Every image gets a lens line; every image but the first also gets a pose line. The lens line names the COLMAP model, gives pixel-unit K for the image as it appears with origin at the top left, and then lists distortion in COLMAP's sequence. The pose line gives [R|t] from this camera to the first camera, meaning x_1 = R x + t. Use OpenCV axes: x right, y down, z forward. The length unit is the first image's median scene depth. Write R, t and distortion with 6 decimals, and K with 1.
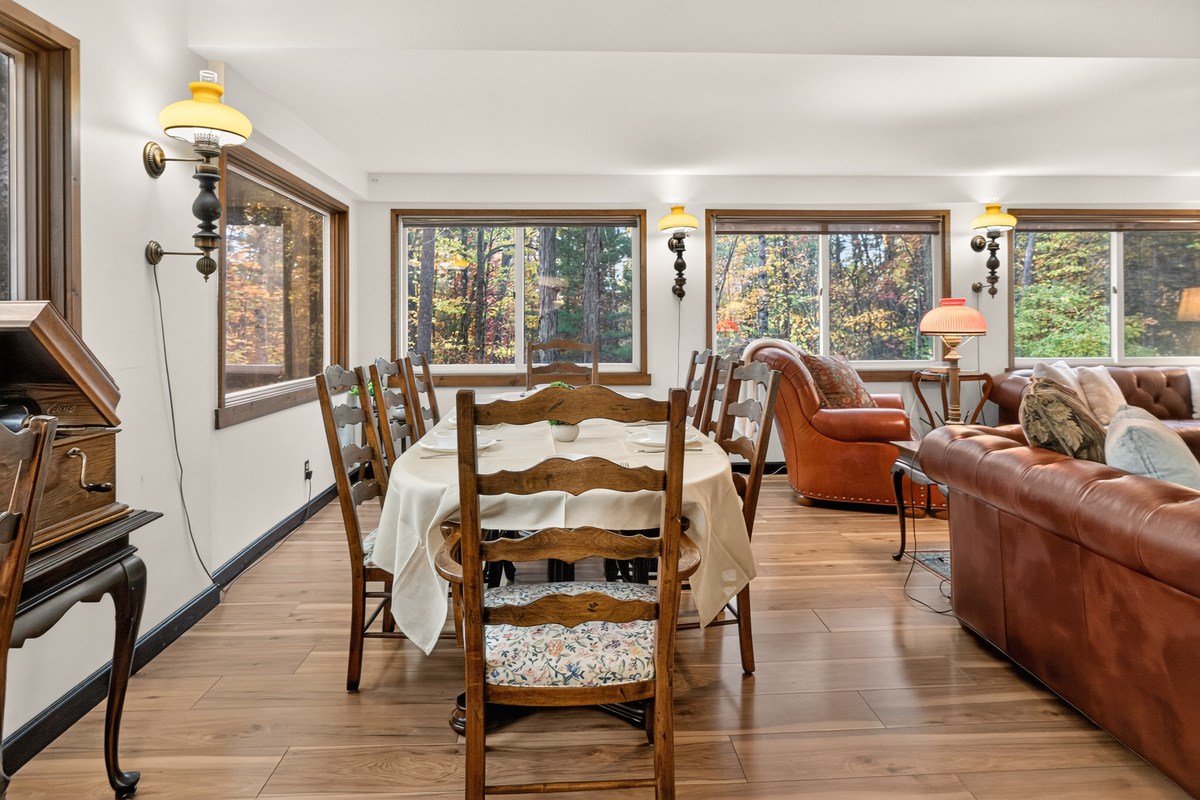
lens RADIAL K [[649.9, 0, 604.9], [0, 649.9, 333.4], [0, 0, 1]] dist [0.003083, 0.001112]
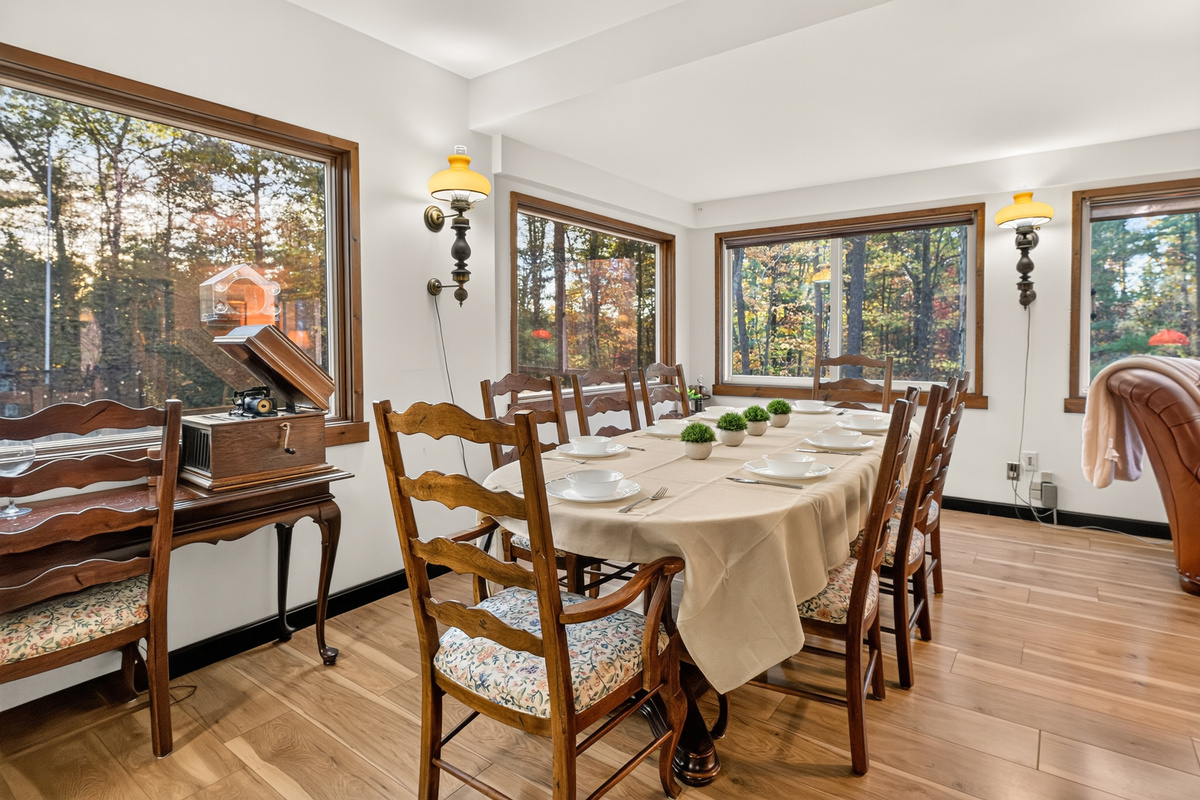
lens RADIAL K [[599.4, 0, 662.8], [0, 599.4, 360.7], [0, 0, 1]] dist [0.006207, -0.000007]
pose [[0.805758, 0.022910, -0.591802, 0.411882], [-0.007585, 0.999569, 0.028368, -0.006535], [0.592196, -0.018369, 0.805584, 0.237751]]
